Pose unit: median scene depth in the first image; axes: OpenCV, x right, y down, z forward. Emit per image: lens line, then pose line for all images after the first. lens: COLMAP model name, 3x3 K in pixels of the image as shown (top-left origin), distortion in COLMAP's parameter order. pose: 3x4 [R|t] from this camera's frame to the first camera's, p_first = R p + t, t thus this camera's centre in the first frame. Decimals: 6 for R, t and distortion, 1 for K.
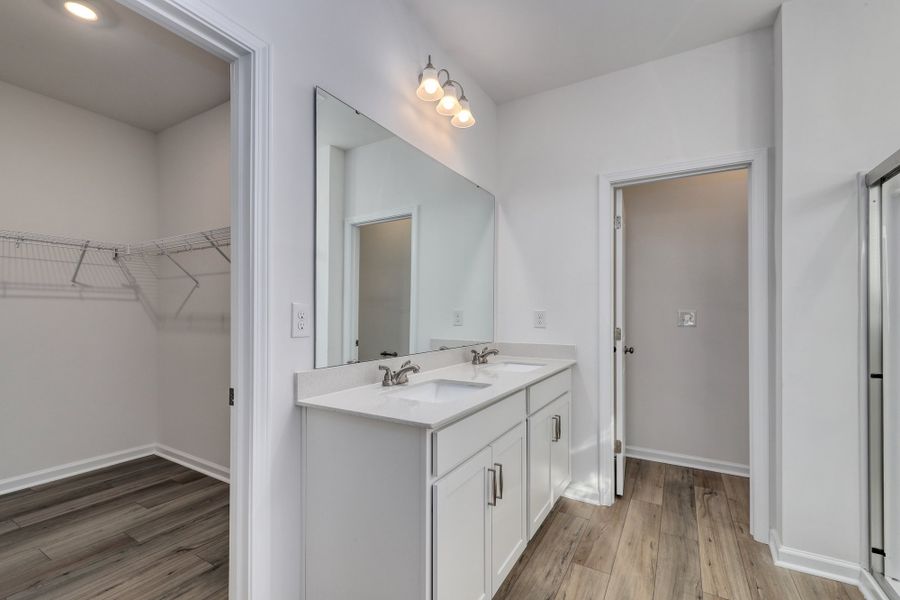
lens RADIAL K [[404.2, 0, 452.1], [0, 404.2, 302.8], [0, 0, 1]] dist [0.001164, 0.000160]
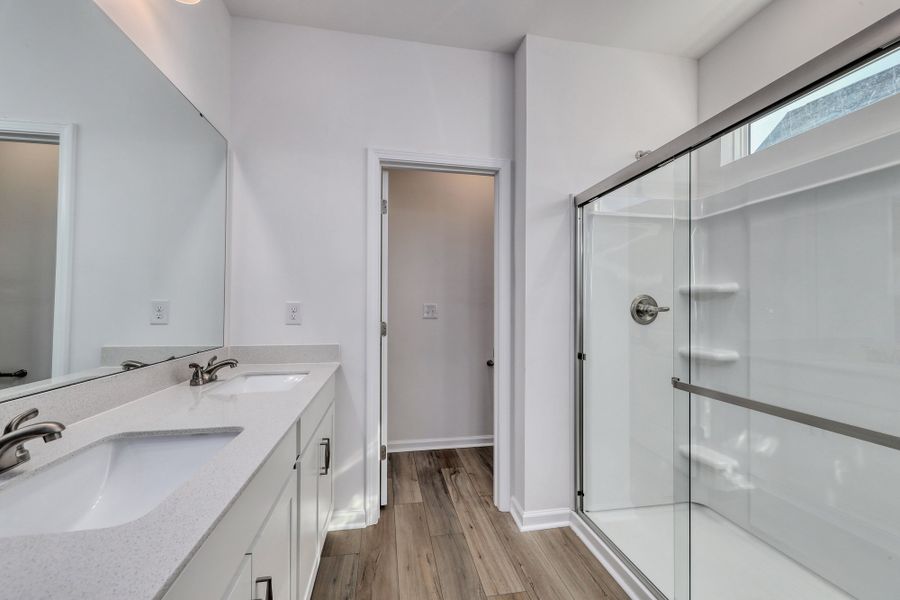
lens RADIAL K [[370.8, 0, 450.3], [0, 370.8, 302.2], [0, 0, 1]] dist [0.002389, 0.000069]
pose [[0.766840, 0.008192, 0.641786, -0.012766], [-0.018914, 0.999773, 0.009837, 0.006368], [-0.641560, -0.019682, 0.766821, 0.288754]]
